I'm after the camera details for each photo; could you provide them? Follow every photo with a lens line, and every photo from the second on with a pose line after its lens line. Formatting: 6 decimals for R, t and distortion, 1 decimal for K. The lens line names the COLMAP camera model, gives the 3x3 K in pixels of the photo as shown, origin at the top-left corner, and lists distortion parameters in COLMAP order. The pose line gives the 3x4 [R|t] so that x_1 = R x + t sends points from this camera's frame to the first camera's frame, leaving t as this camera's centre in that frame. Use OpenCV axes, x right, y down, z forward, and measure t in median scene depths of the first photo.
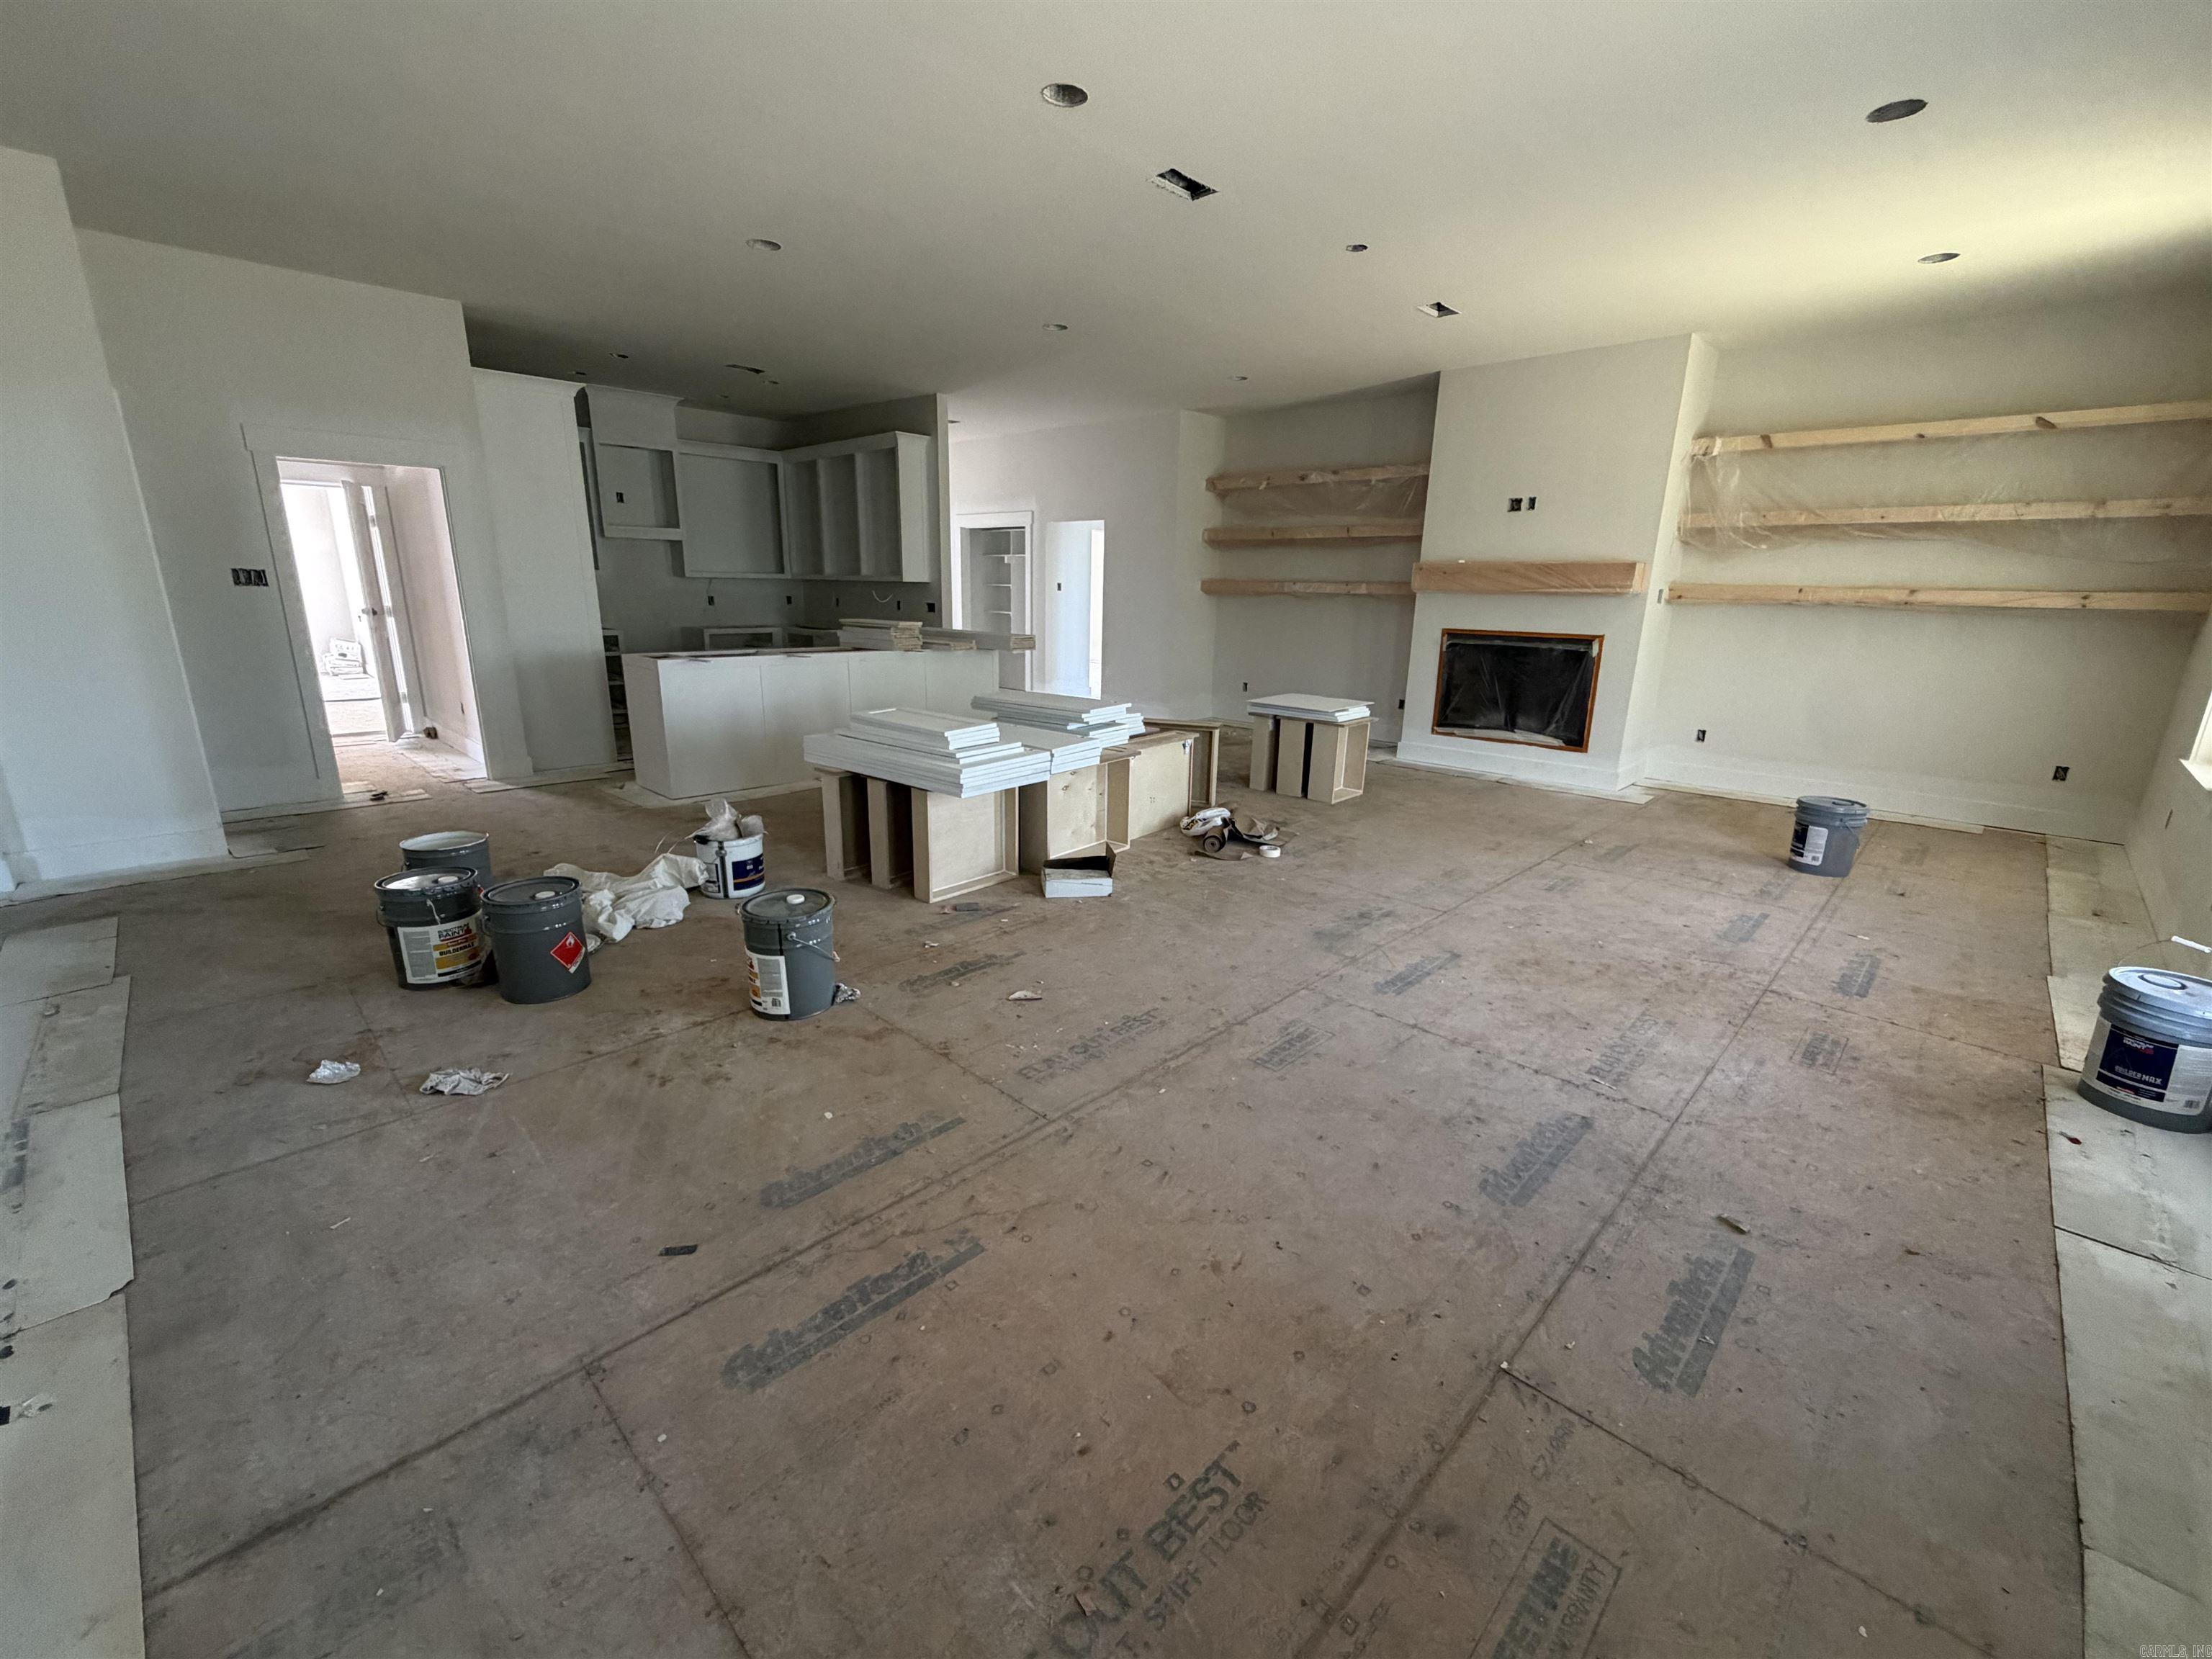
lens RADIAL K [[933.9, 0, 1109.9], [0, 933.9, 838.9], [0, 0, 1]] dist [0.000224, -0.000243]
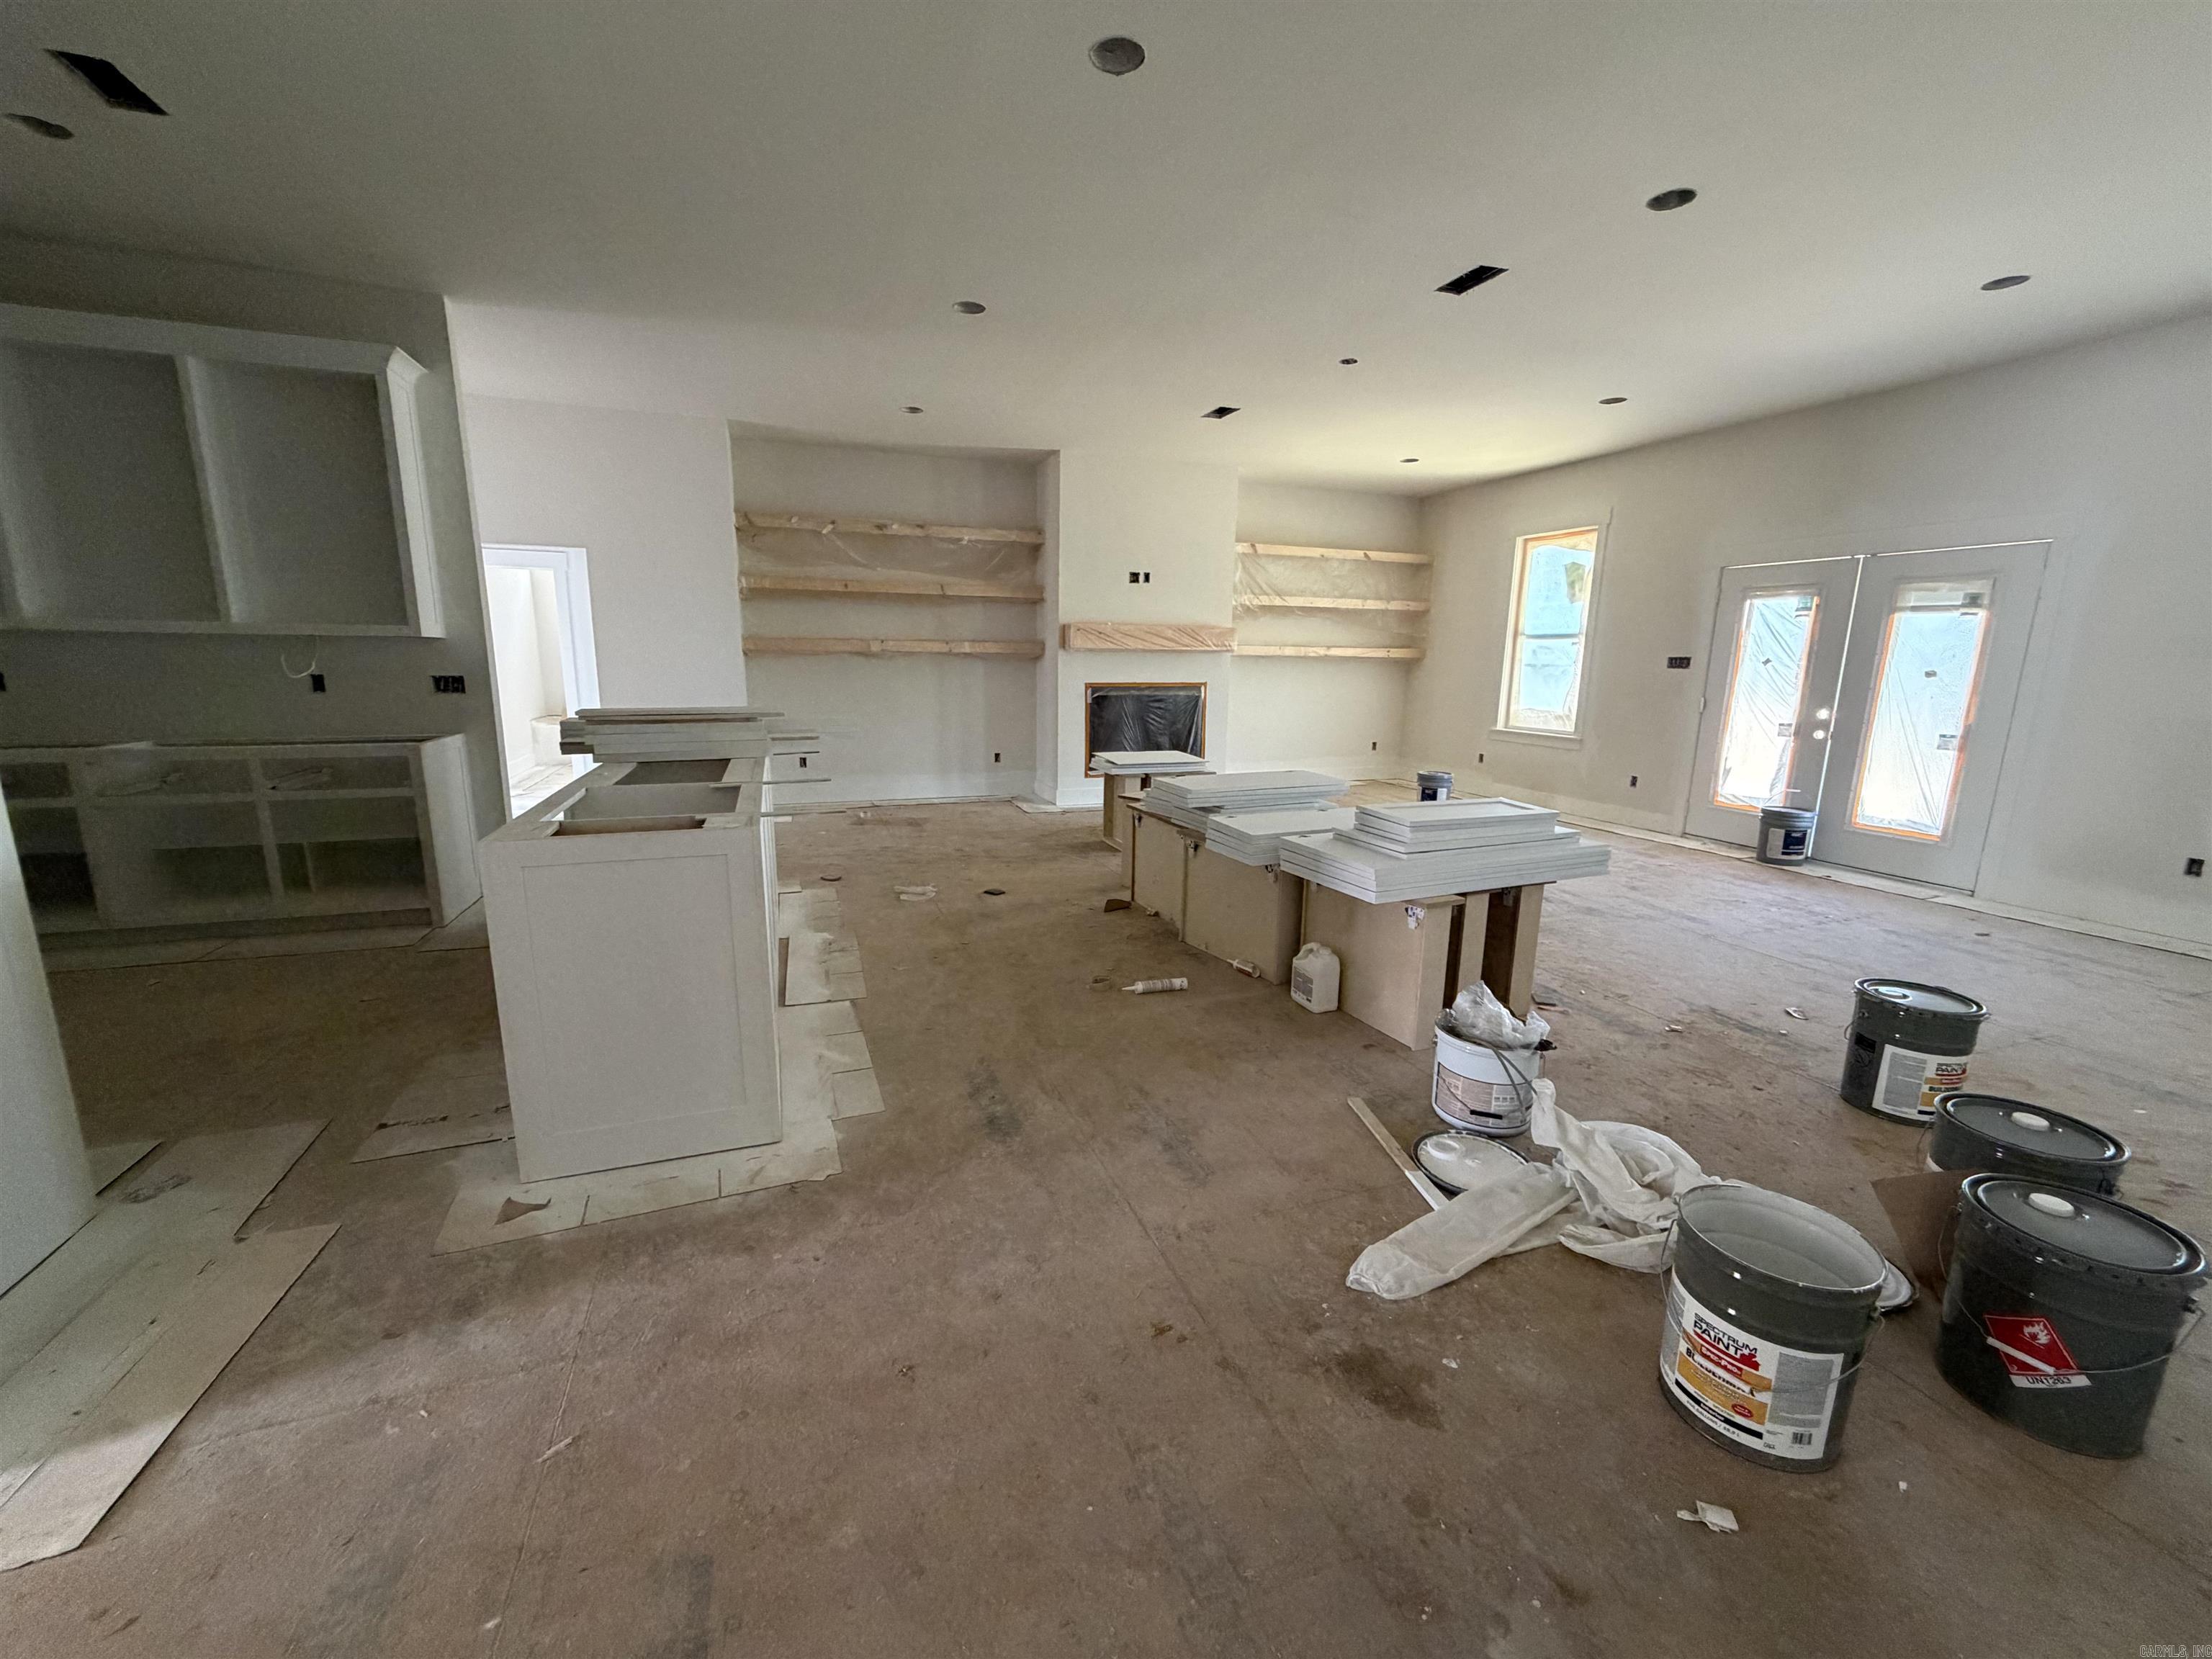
lens RADIAL K [[882.1, 0, 1086.1], [0, 882.1, 837.1], [0, 0, 1]] dist [0.000947, -0.000728]
pose [[0.438037, -0.193190, 0.877953, -0.533402], [0.230268, 0.968165, 0.098153, -0.132960], [-0.868965, 0.159170, 0.468577, 0.476575]]
